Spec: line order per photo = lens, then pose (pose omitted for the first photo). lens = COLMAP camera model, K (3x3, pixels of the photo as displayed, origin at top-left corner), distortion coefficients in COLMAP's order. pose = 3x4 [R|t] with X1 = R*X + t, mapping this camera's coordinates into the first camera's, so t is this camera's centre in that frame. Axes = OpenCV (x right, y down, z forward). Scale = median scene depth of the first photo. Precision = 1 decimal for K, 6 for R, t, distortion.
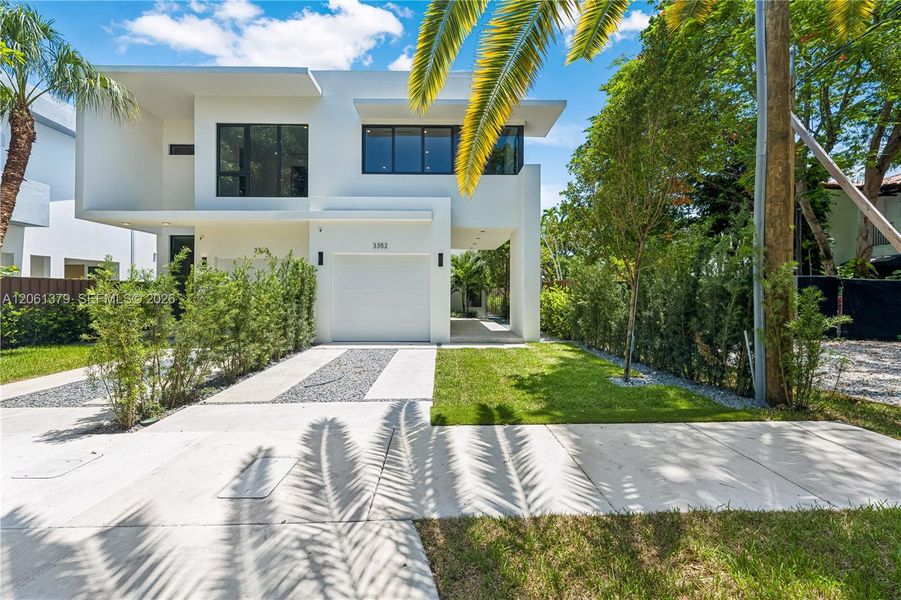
lens RADIAL K [[369.8, 0, 448.8], [0, 369.8, 293.8], [0, 0, 1]] dist [-0.007589, 0.000569]
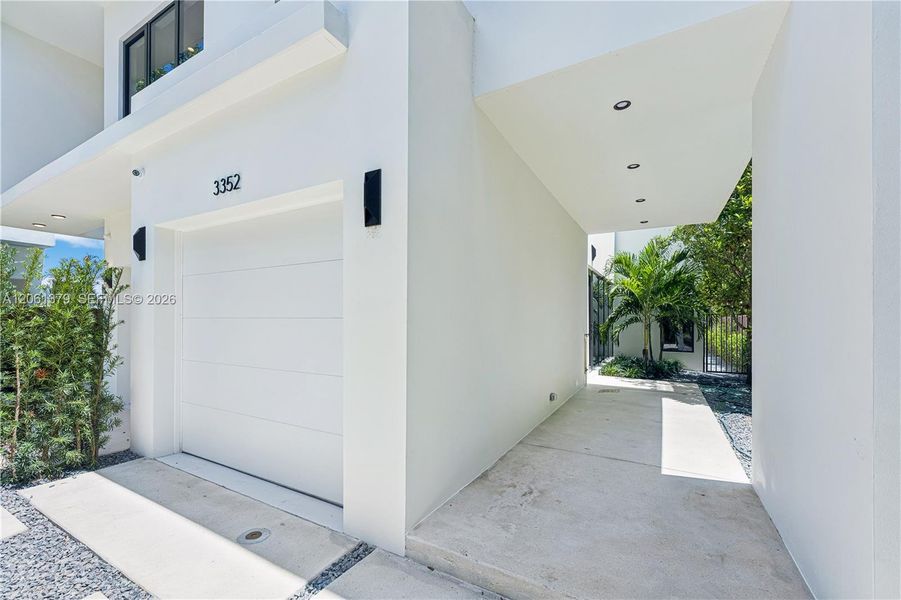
lens RADIAL K [[369.8, 0, 456.1], [0, 369.8, 322.8], [0, 0, 1]] dist [-0.007589, 0.000569]
pose [[0.856802, 0.003496, -0.515633, 0.139446], [-0.002709, 0.999994, 0.002280, -0.011077], [0.515638, -0.000557, 0.856806, 0.773239]]
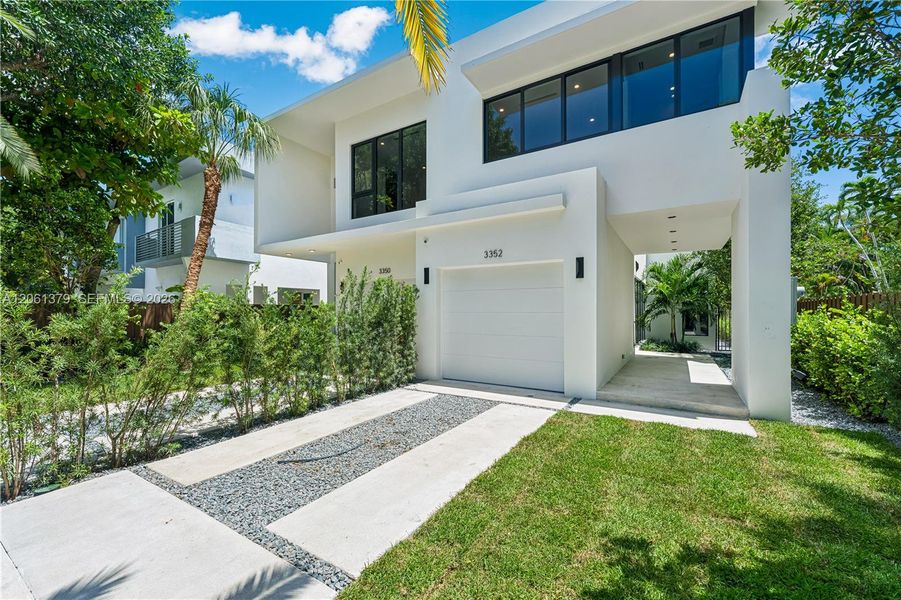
lens RADIAL K [[369.8, 0, 447.0], [0, 369.8, 312.9], [0, 0, 1]] dist [-0.007589, 0.000569]
pose [[0.830619, 0.000768, -0.556840, 0.133530], [-0.001014, 0.999999, -0.000133, -0.012973], [0.556840, 0.000676, 0.830620, 0.322968]]
